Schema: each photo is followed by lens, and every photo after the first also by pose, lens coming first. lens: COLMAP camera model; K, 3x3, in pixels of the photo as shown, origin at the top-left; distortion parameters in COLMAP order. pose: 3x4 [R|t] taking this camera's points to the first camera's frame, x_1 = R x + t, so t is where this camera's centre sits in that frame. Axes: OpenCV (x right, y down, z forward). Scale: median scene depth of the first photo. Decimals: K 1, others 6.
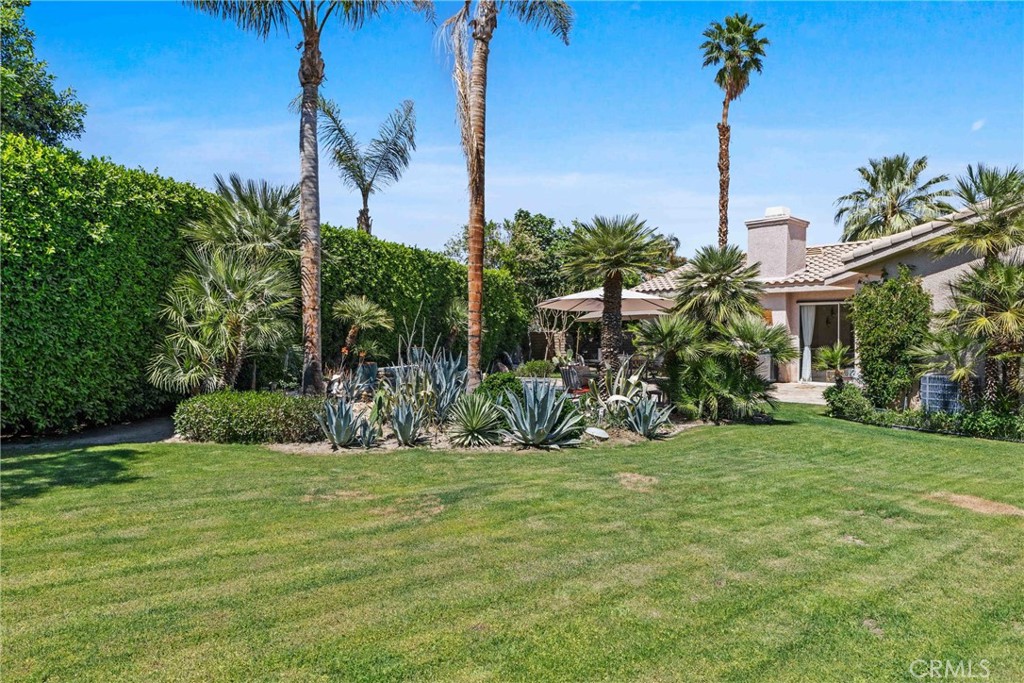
lens RADIAL K [[680.3, 0, 512.4], [0, 680.3, 339.2], [0, 0, 1]] dist [-0.000736, -0.000029]
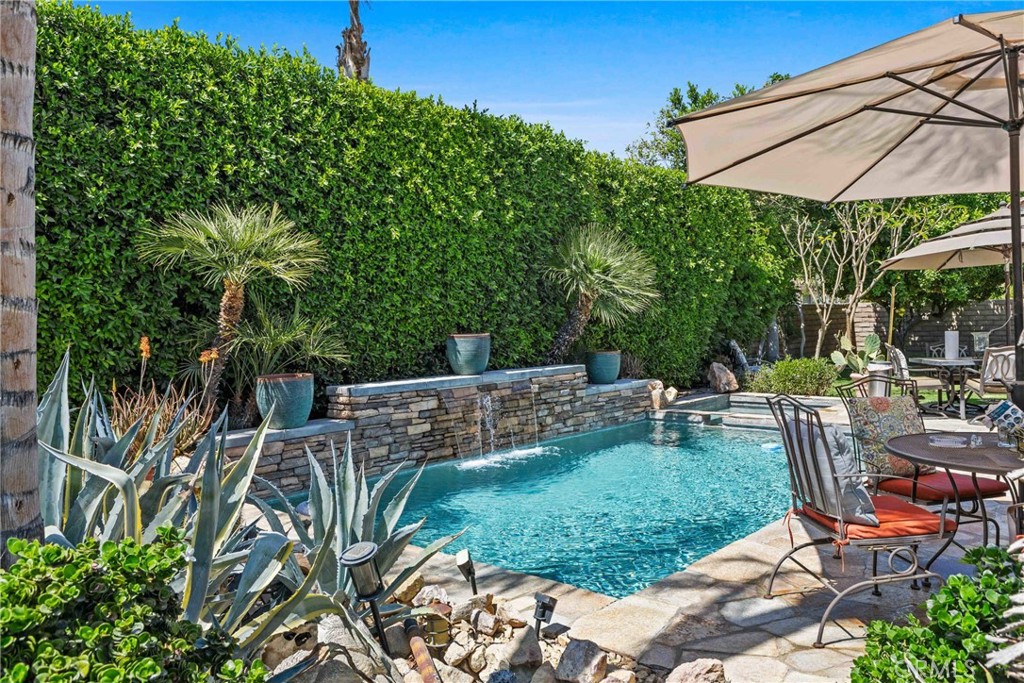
lens RADIAL K [[797.2, 0, 510.5], [0, 797.2, 340.3], [0, 0, 1]] dist [0.007561, 0.003085]
pose [[0.933896, -0.009389, -0.357420, 0.056873], [0.016406, 0.999728, 0.016604, 0.006670], [0.357167, -0.021371, 0.933796, 0.482201]]
